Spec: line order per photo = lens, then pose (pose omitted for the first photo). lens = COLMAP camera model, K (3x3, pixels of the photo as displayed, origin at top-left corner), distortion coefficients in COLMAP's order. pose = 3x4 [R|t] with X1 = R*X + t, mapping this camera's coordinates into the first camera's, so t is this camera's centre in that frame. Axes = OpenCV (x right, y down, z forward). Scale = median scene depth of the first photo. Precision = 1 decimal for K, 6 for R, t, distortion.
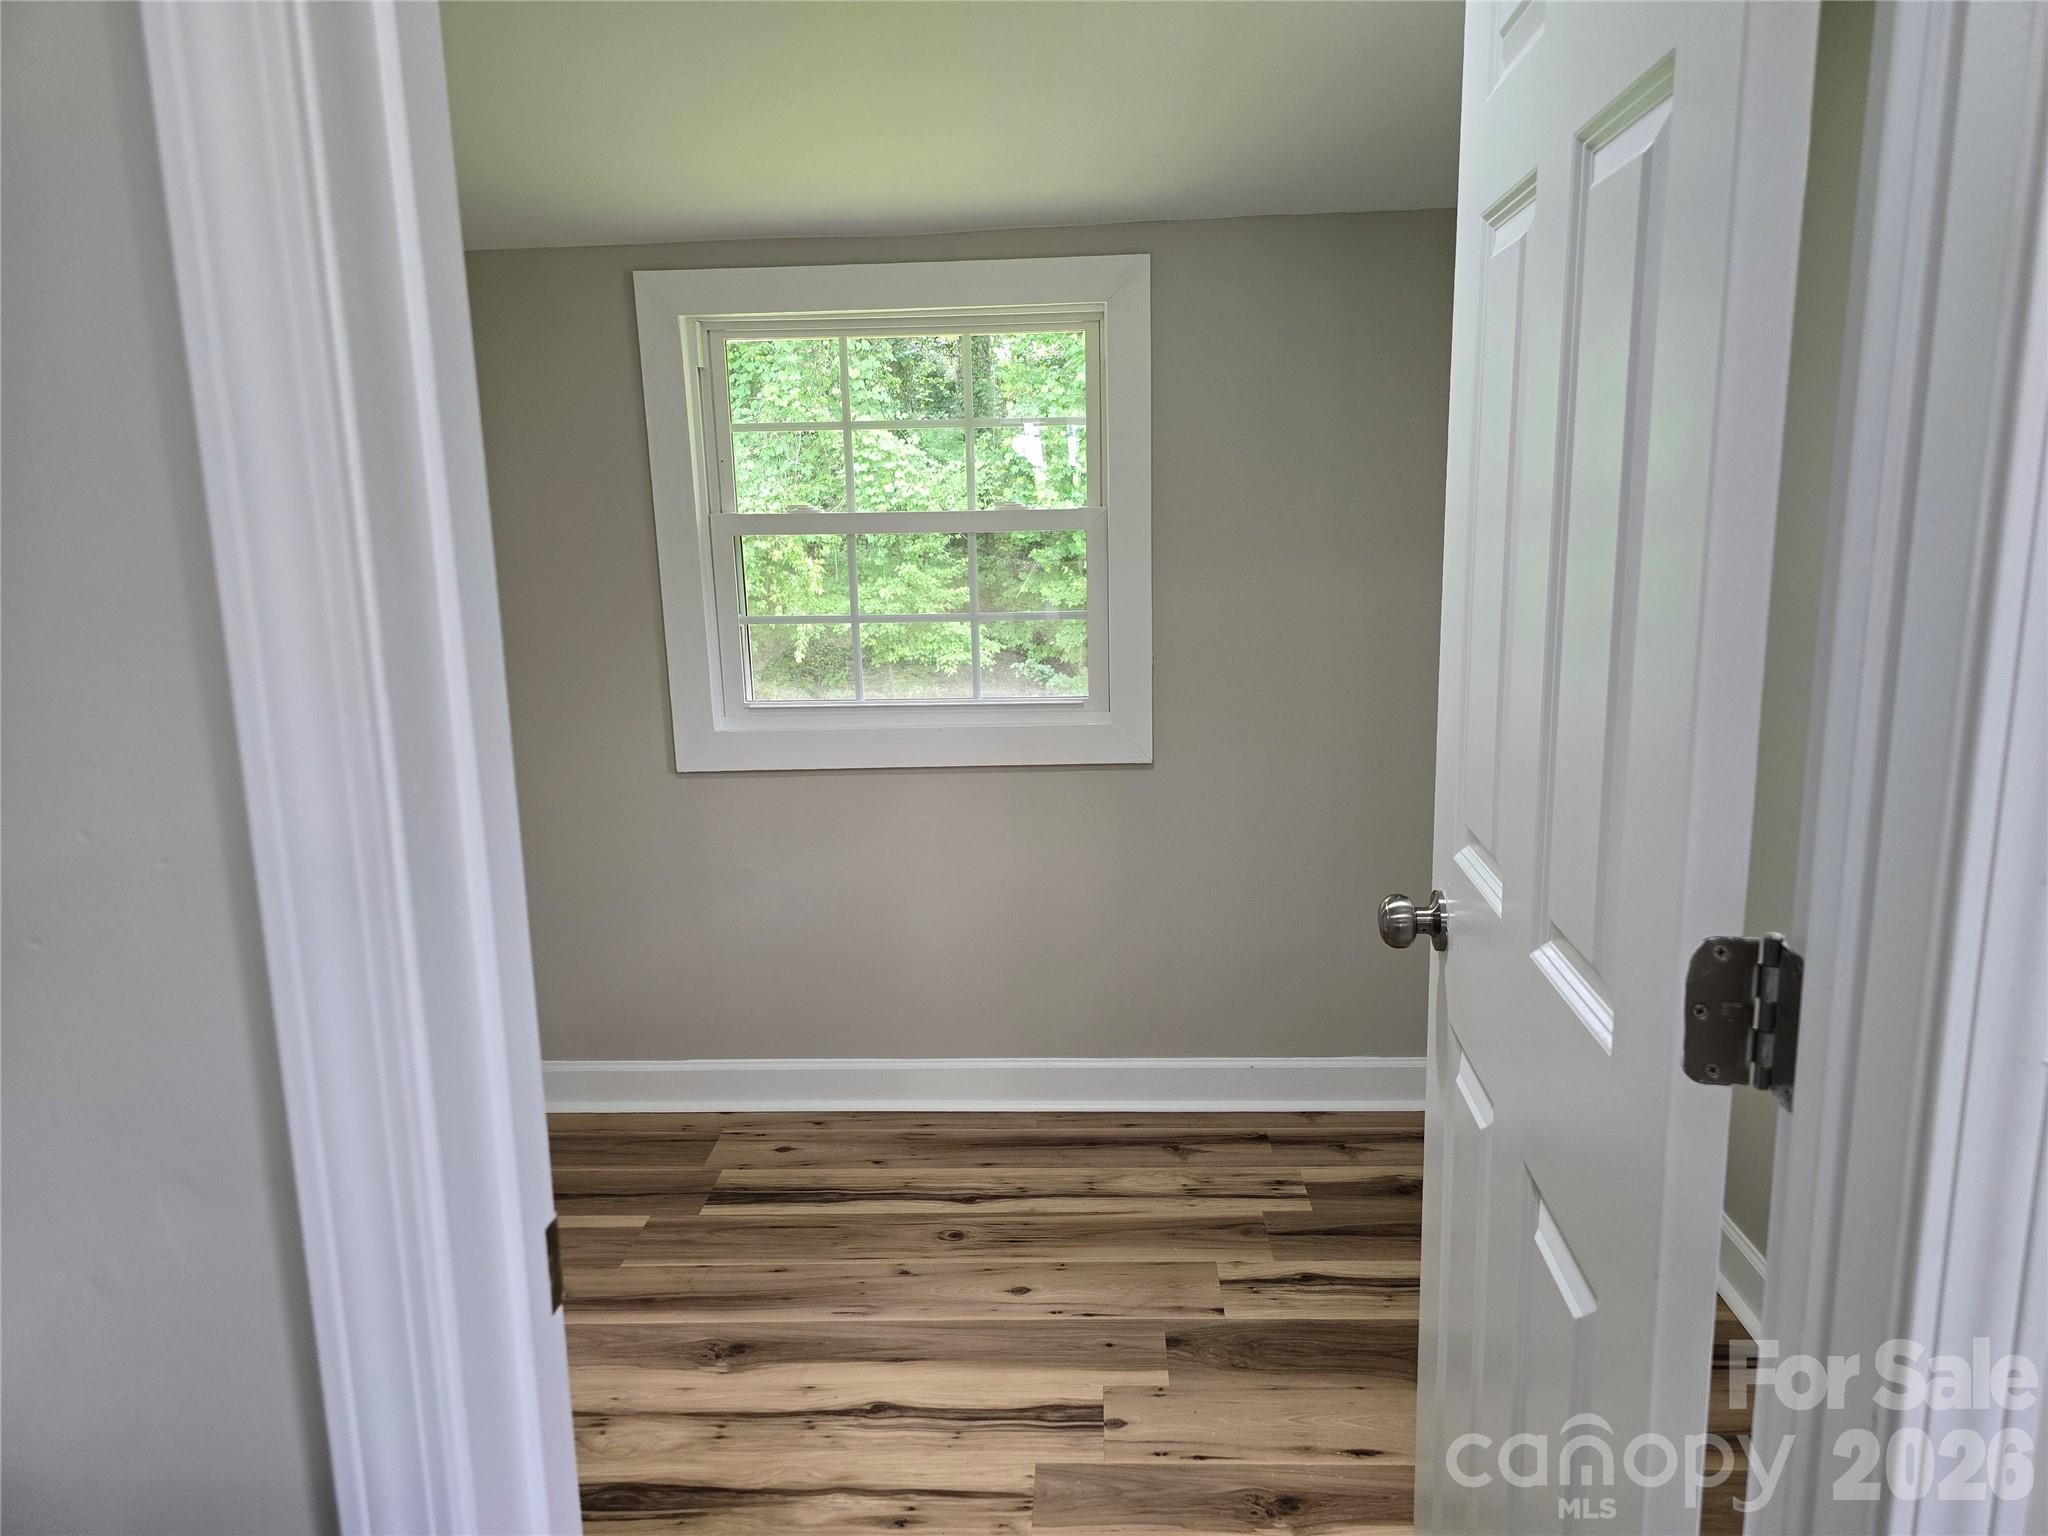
lens RADIAL K [[1372.9, 0, 1015.3], [0, 1372.9, 770.8], [0, 0, 1]] dist [0.069870, -0.071761]
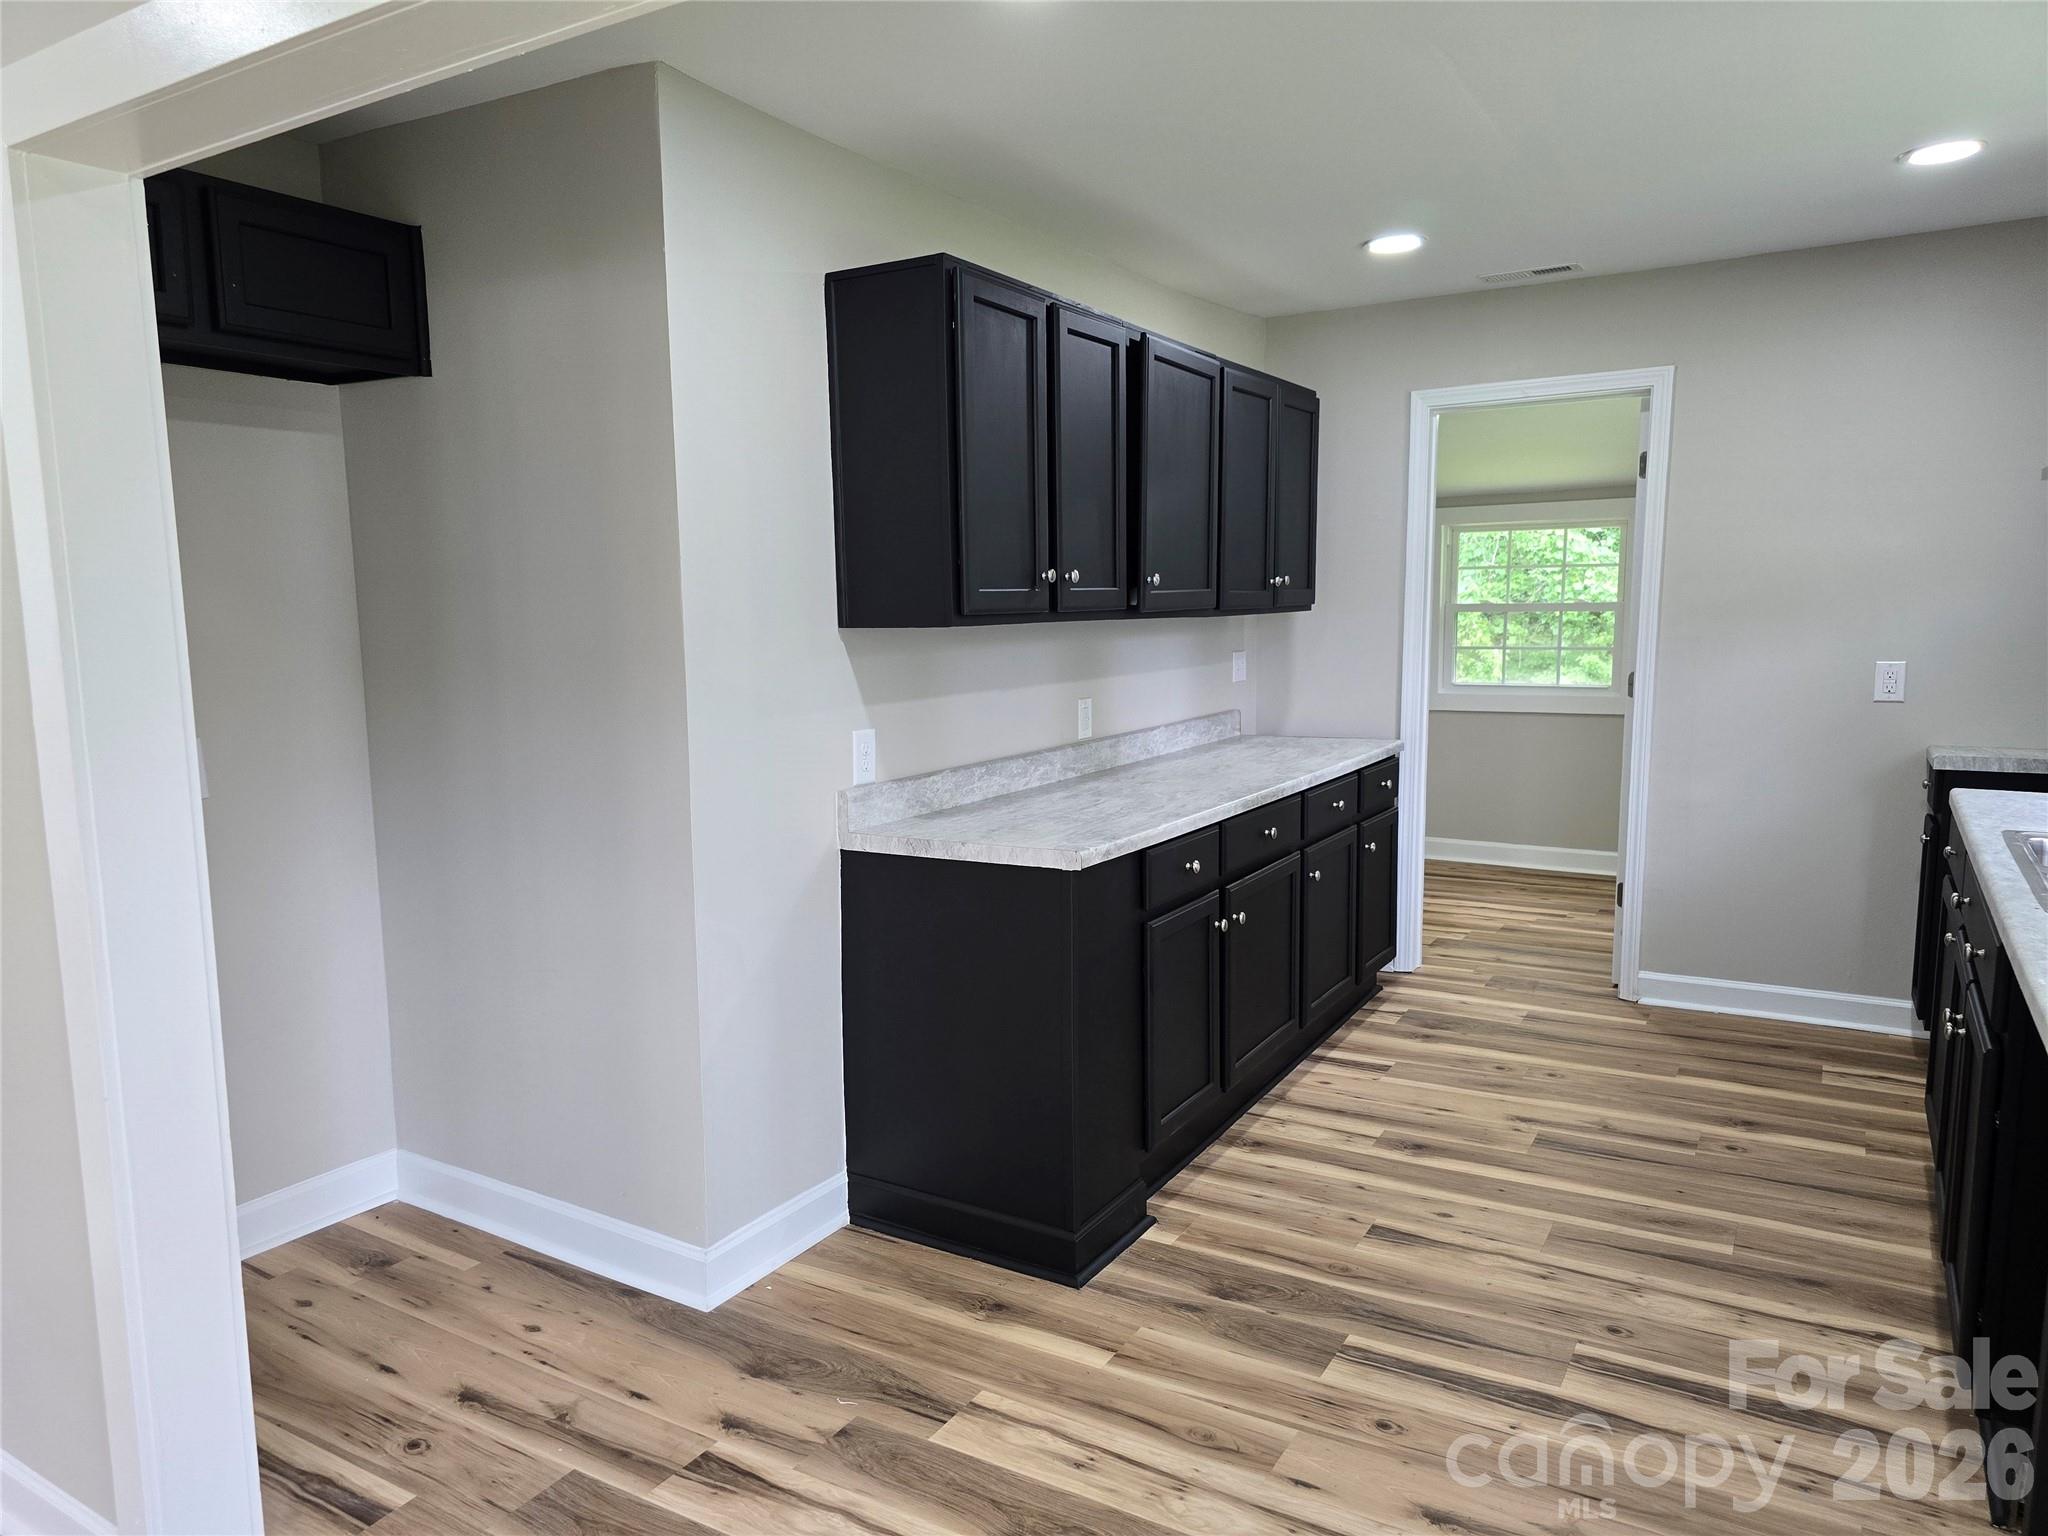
lens RADIAL K [[1372.9, 0, 1015.3], [0, 1372.9, 770.8], [0, 0, 1]] dist [0.069870, -0.071761]
pose [[0.885721, 0.072258, -0.458560, 0.029573], [-0.102665, 0.993842, -0.041696, 0.034584], [0.452723, 0.084009, 0.887685, -0.178964]]
